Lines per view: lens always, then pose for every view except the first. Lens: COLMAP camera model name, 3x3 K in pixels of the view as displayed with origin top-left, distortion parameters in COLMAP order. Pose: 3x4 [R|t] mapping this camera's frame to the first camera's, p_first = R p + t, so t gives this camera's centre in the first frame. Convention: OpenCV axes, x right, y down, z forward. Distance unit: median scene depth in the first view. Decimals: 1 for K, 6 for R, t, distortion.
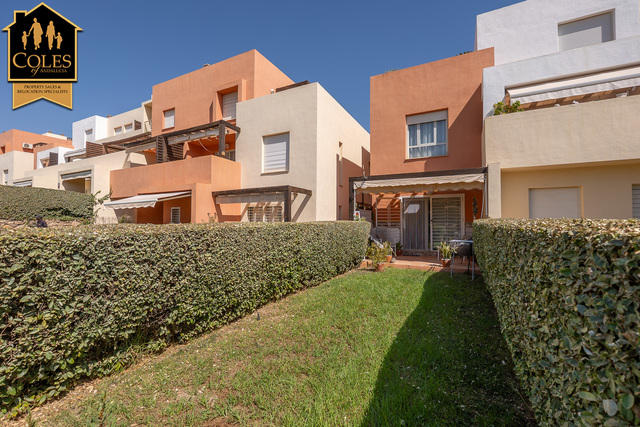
lens RADIAL K [[269.2, 0, 318.6], [0, 269.2, 217.6], [0, 0, 1]] dist [-0.003158, -0.000467]
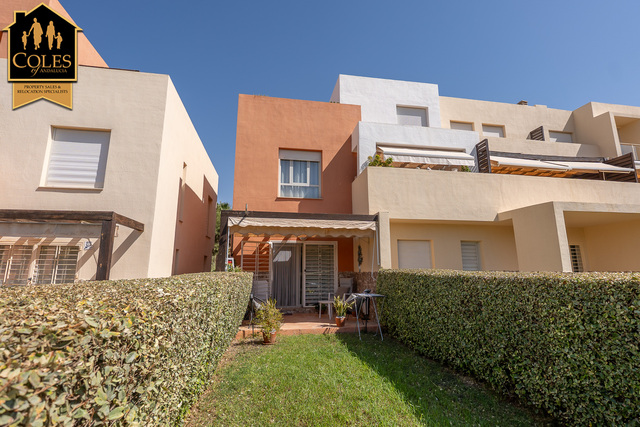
lens RADIAL K [[304.9, 0, 320.0], [0, 304.9, 213.5], [0, 0, 1]] dist [0.000053, -0.000067]
pose [[0.798978, 0.106402, 0.591873, -0.136228], [-0.006207, 0.985629, -0.168810, -0.004129], [-0.601329, 0.131202, 0.788156, 0.172790]]
